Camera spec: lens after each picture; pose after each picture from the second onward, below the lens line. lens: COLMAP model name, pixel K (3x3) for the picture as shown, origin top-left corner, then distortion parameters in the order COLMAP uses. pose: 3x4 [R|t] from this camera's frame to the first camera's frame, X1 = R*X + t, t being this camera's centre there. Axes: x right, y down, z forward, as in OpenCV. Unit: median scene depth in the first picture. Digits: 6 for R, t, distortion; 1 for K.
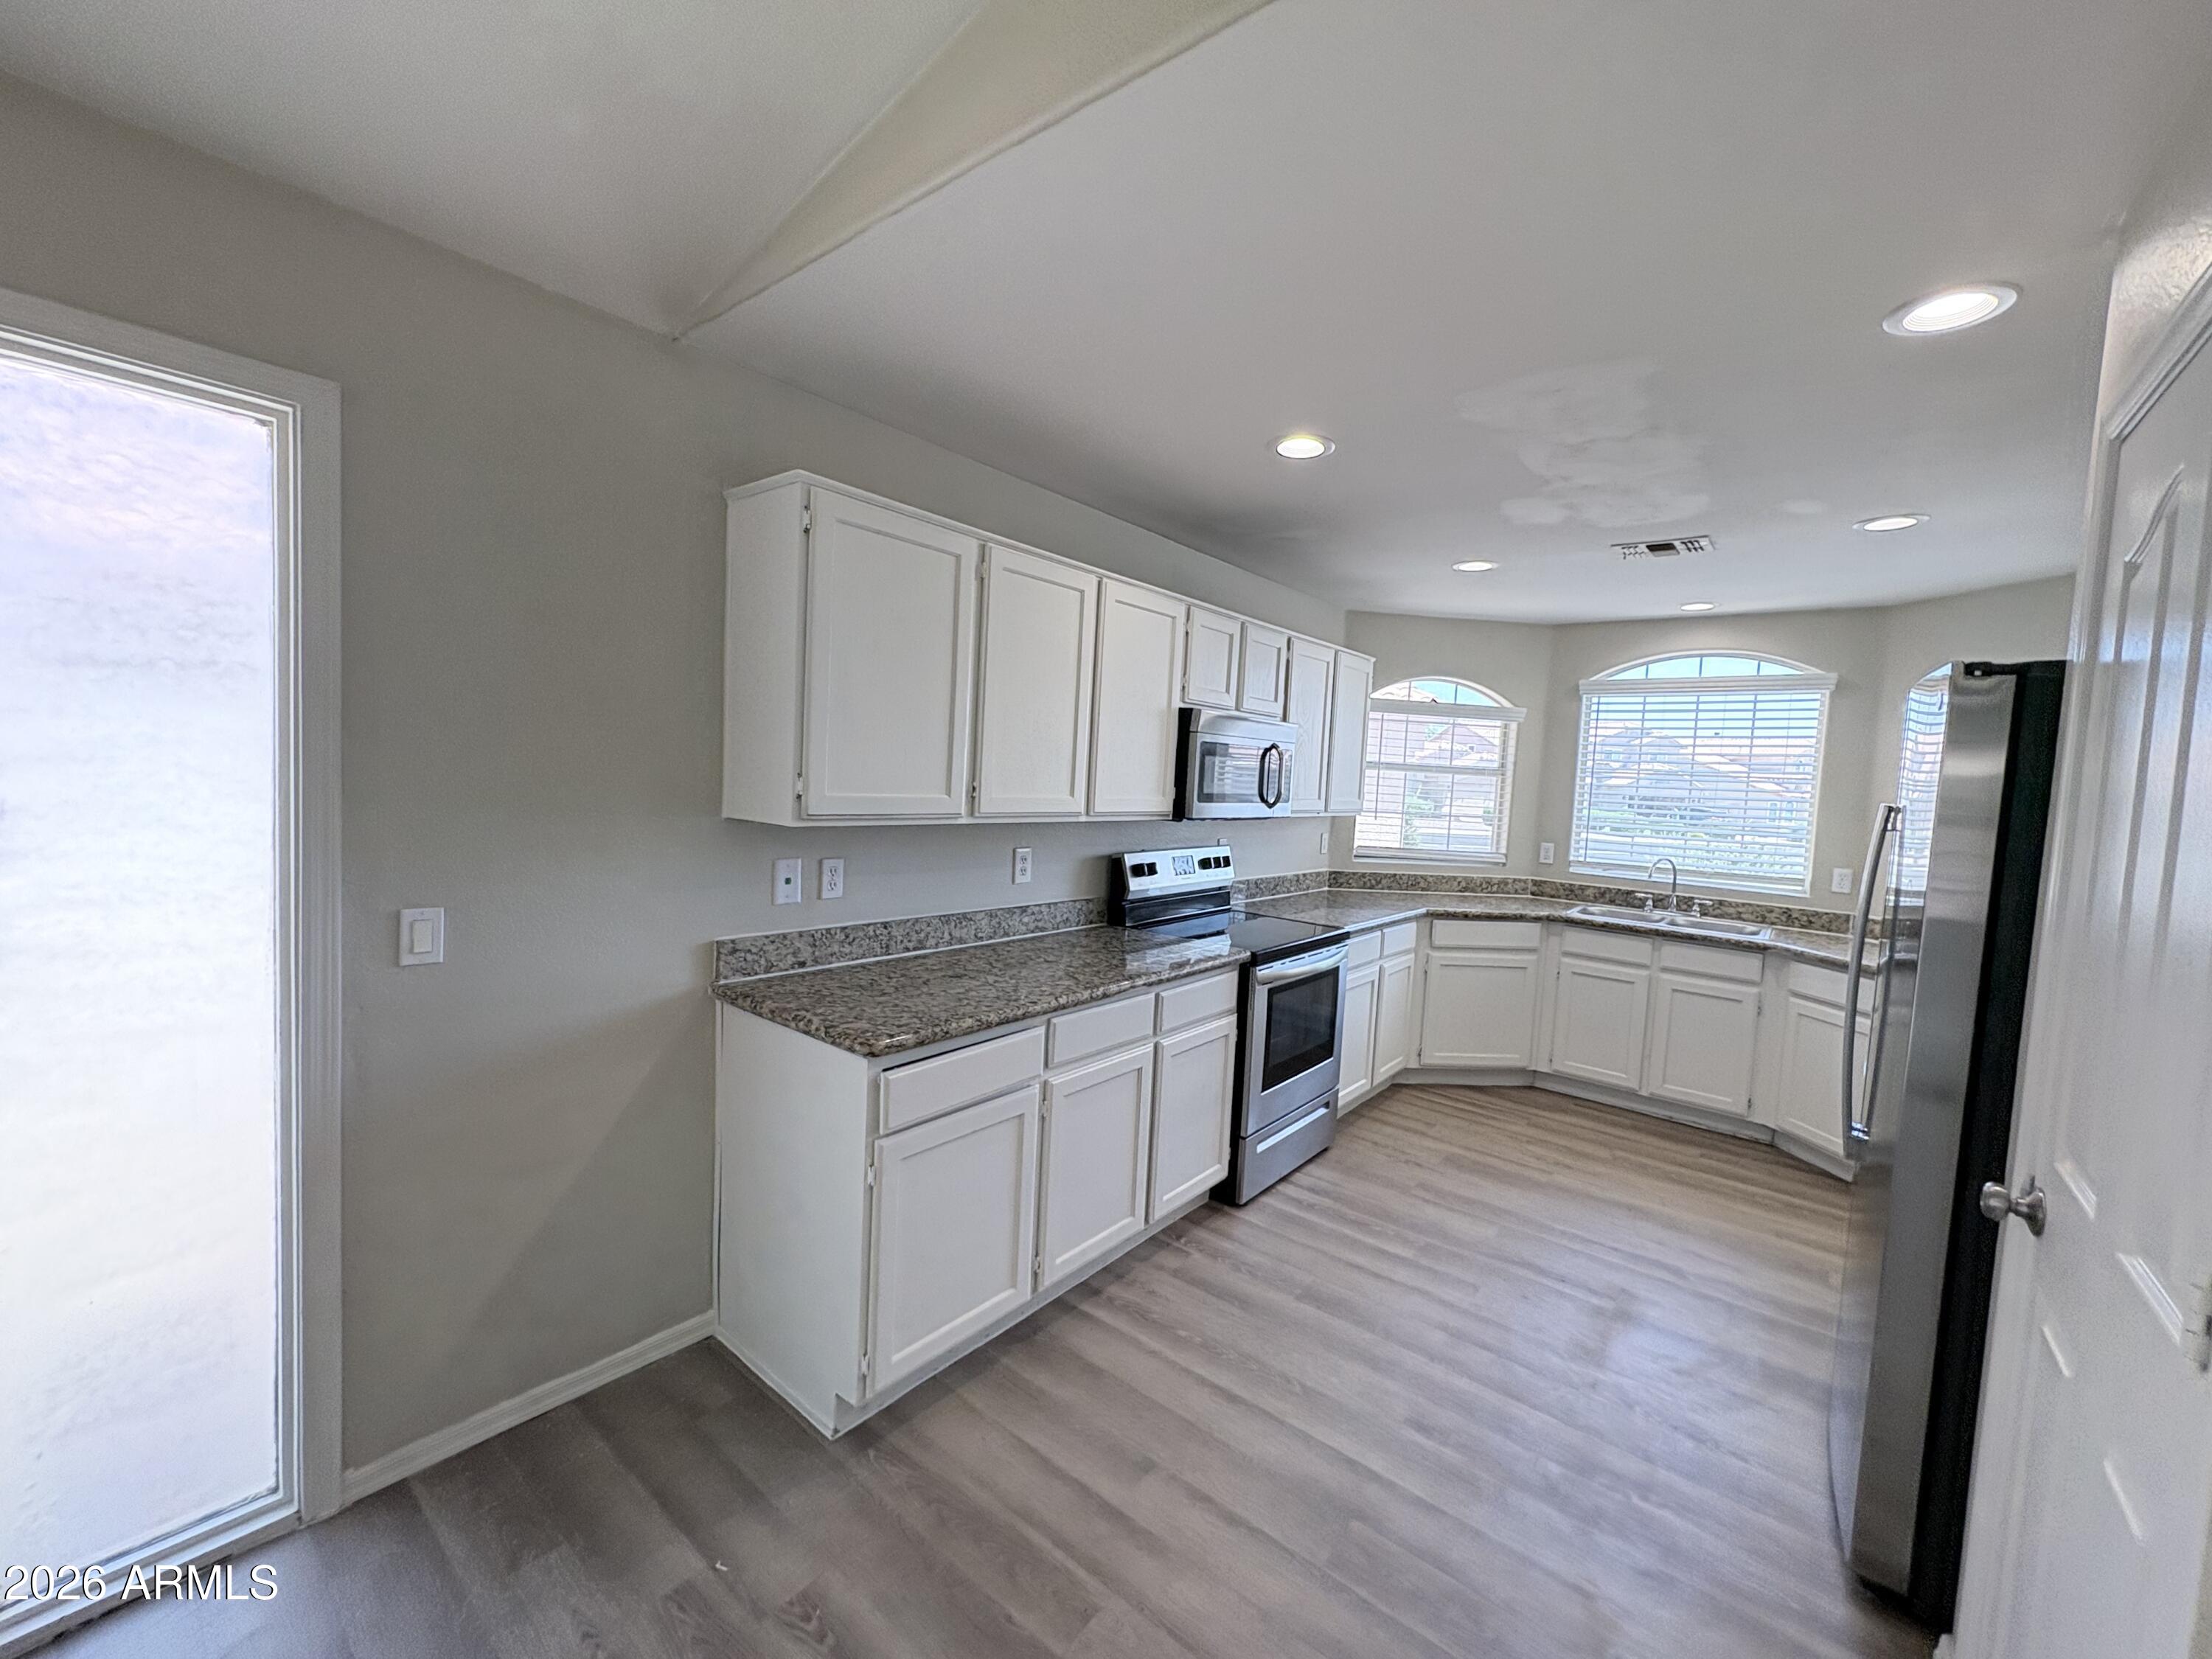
lens RADIAL K [[885.3, 0, 1112.7], [0, 885.3, 829.7], [0, 0, 1]] dist [0.000495, 0.000027]
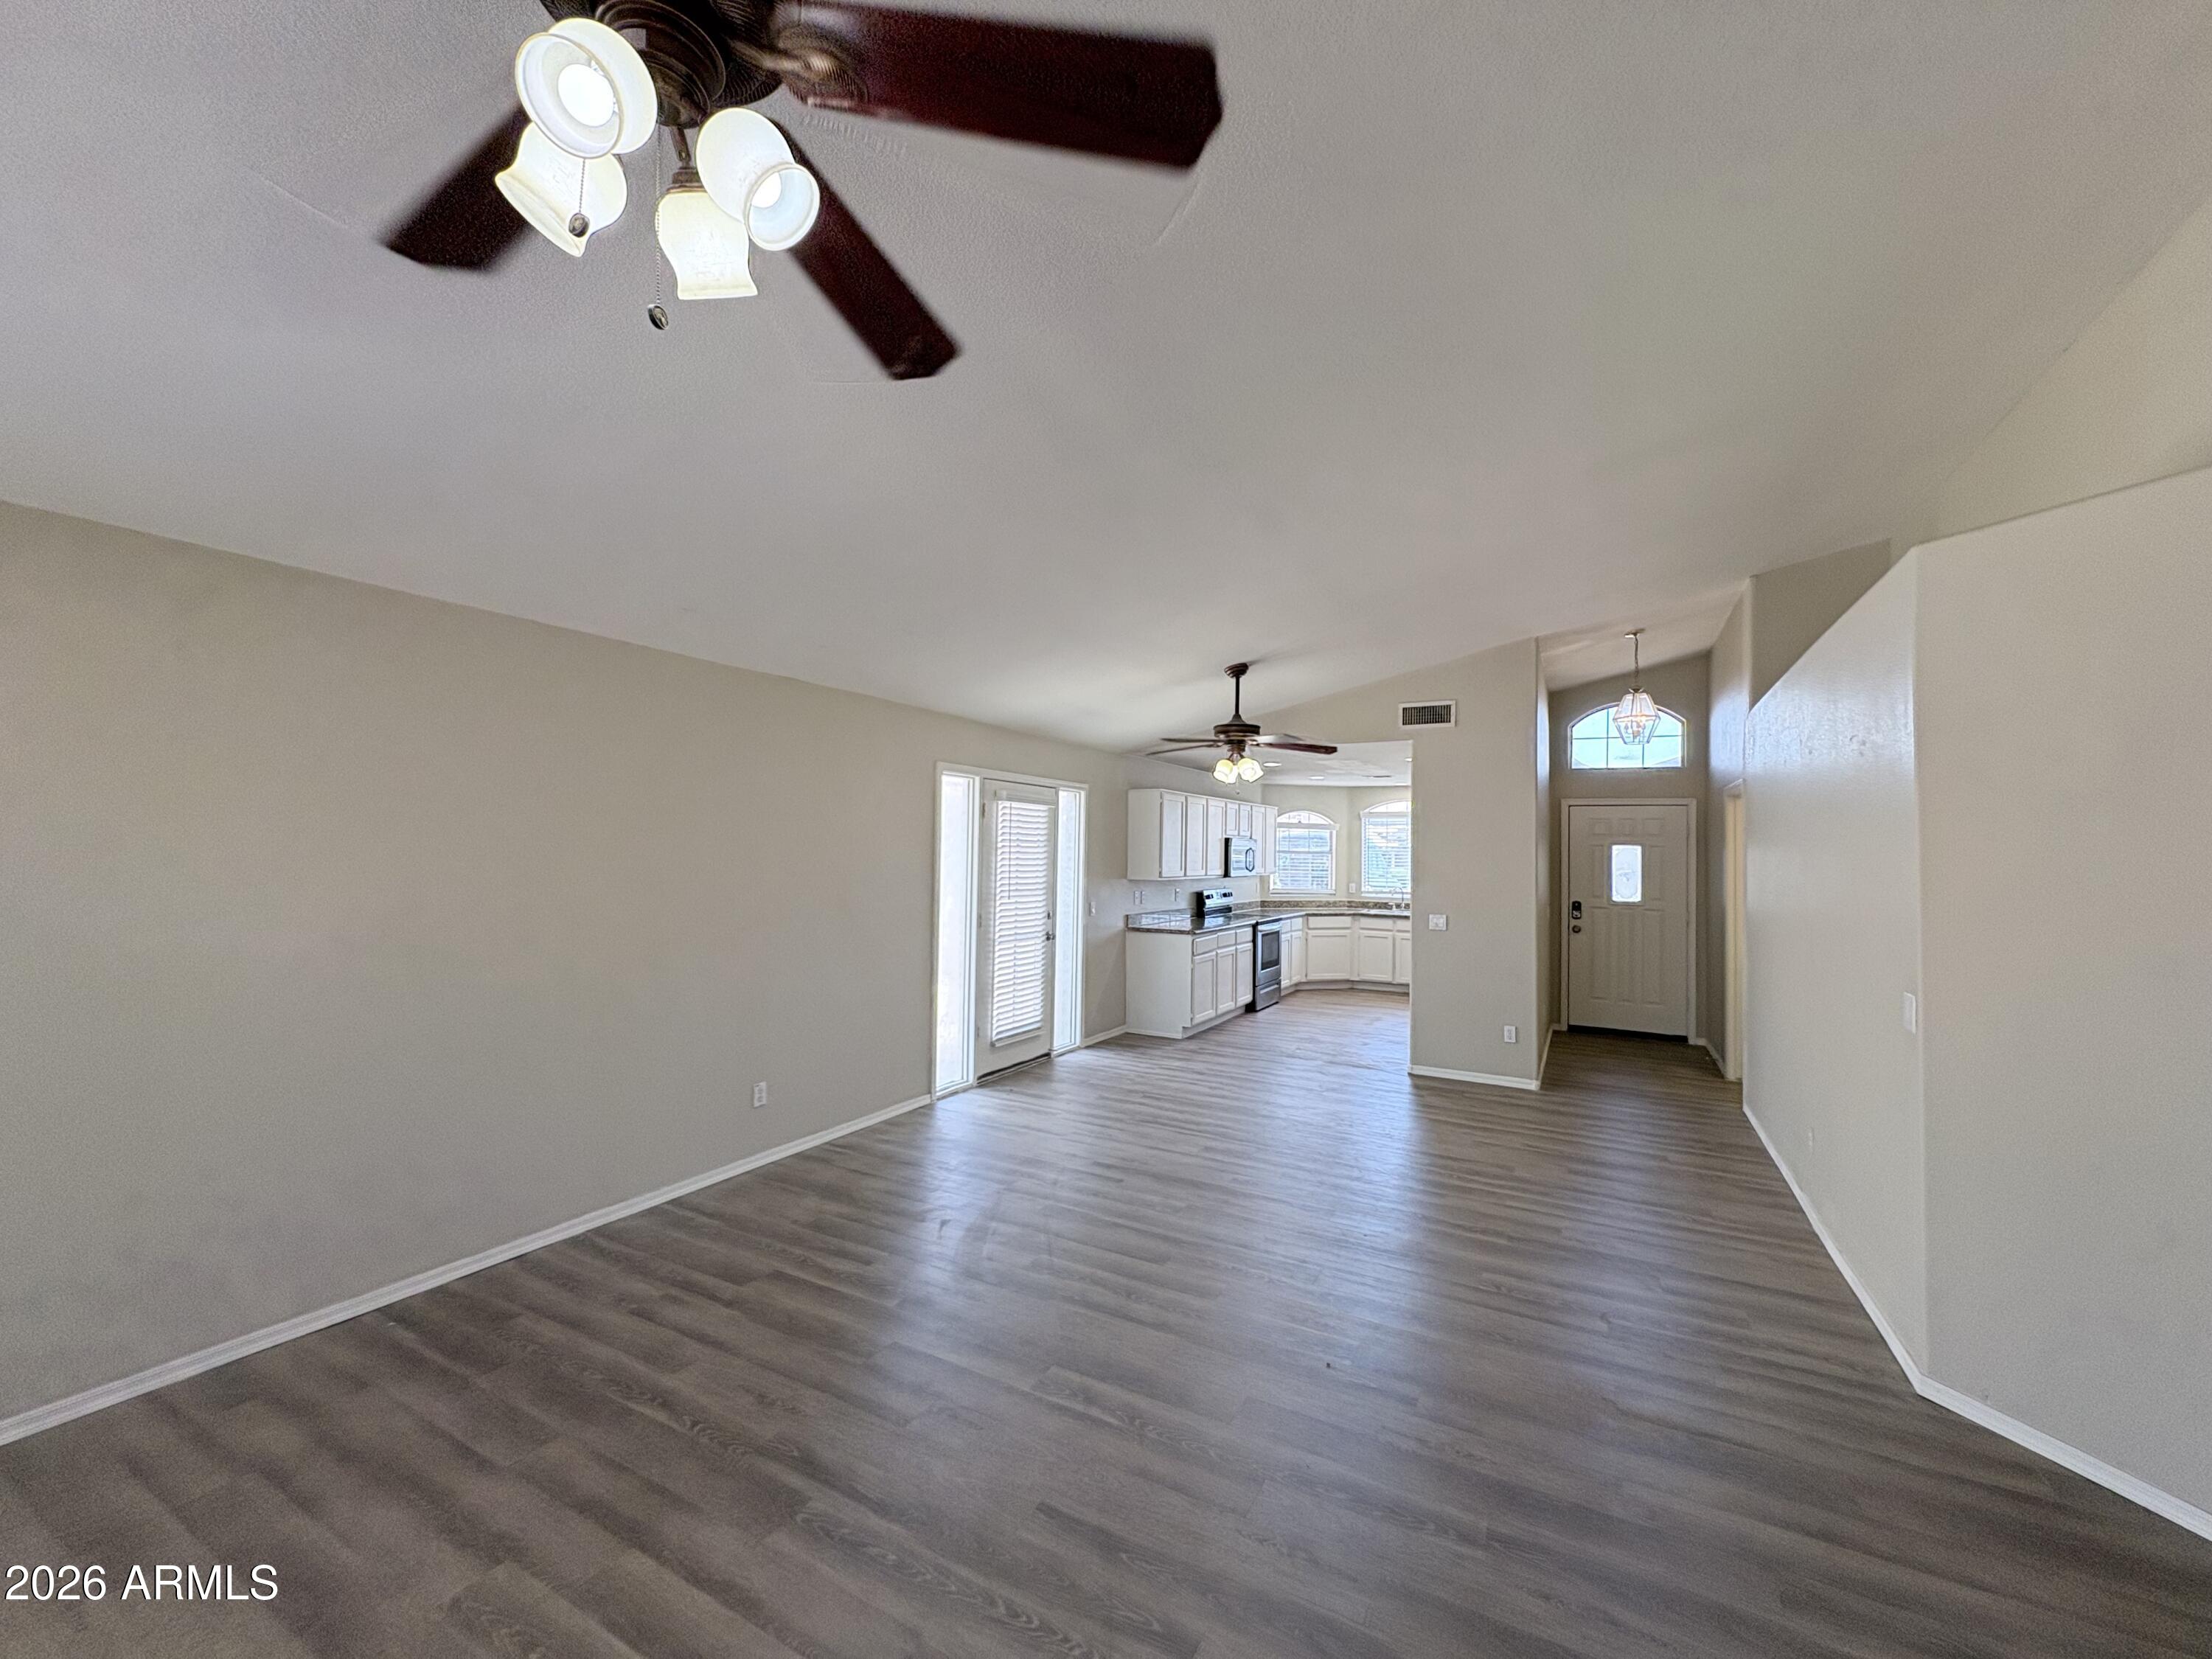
lens RADIAL K [[885.3, 0, 1102.6], [0, 885.3, 831.4], [0, 0, 1]] dist [0.000495, 0.000027]
pose [[0.985254, -0.031140, 0.168239, -0.733677], [0.044904, 0.995892, -0.078636, 0.045107], [-0.165099, 0.085031, 0.982605, -1.611871]]
